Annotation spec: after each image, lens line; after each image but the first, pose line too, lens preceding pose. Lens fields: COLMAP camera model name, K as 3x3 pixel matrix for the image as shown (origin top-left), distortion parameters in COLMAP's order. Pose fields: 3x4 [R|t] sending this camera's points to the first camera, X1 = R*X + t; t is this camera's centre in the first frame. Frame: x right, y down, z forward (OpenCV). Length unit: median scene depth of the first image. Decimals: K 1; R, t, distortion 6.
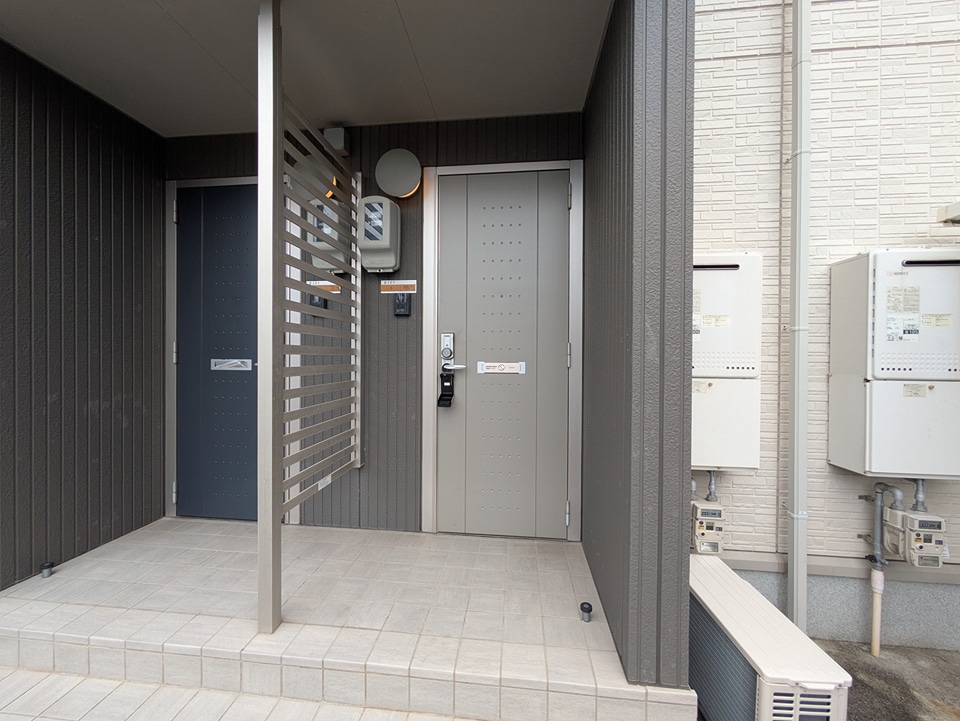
lens RADIAL K [[381.1, 0, 478.4], [0, 381.1, 357.1], [0, 0, 1]] dist [-0.000731, -0.000284]
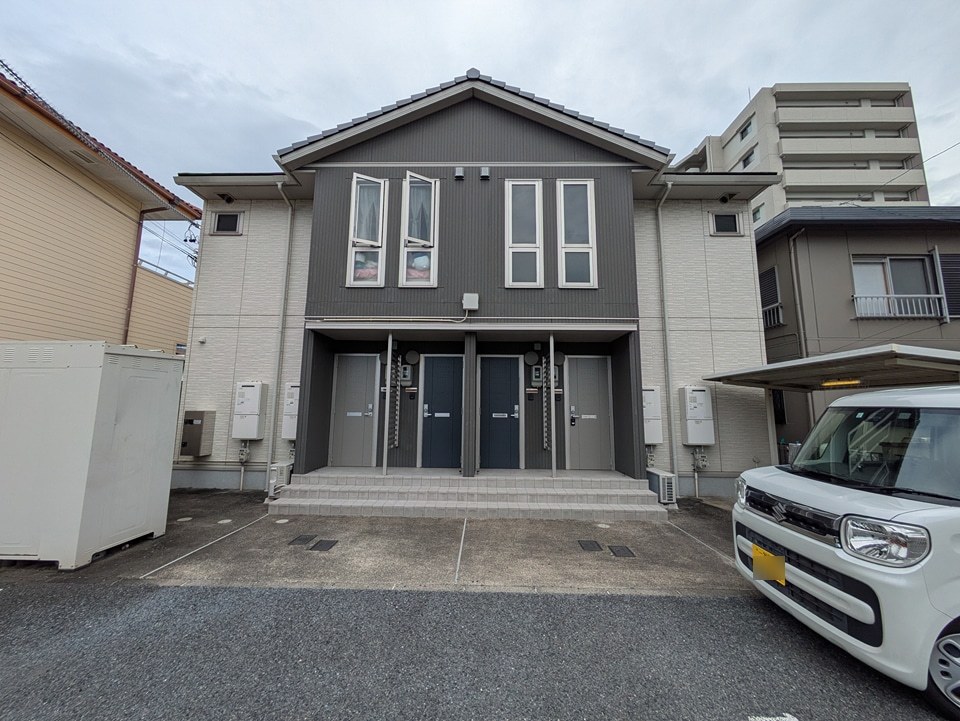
lens RADIAL K [[381.1, 0, 476.5], [0, 381.1, 358.3], [0, 0, 1]] dist [-0.000731, -0.000284]
pose [[0.995904, 0.016807, 0.088837, -1.488379], [-0.004024, 0.989836, -0.142159, -0.000005], [-0.090323, 0.141220, 0.985849, -2.749294]]
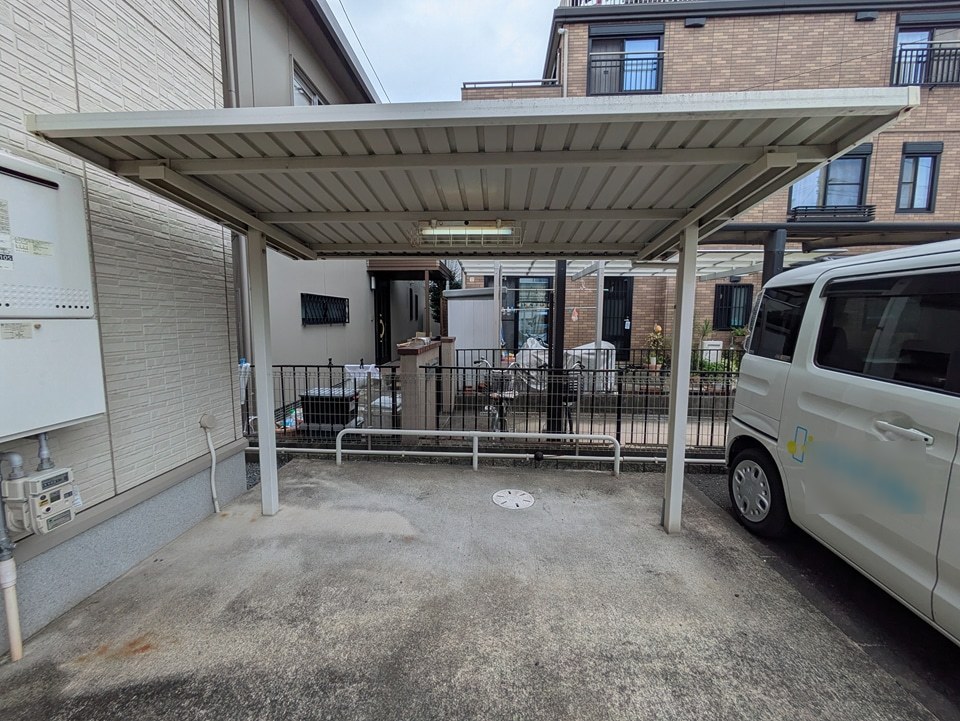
lens RADIAL K [[381.1, 0, 477.9], [0, 381.1, 357.7], [0, 0, 1]] dist [-0.000731, -0.000284]
pose [[-0.052860, -0.109271, 0.992606, 0.268741], [0.000279, 0.993994, 0.109438, 0.054209], [-0.998602, 0.006062, -0.052512, 0.052492]]
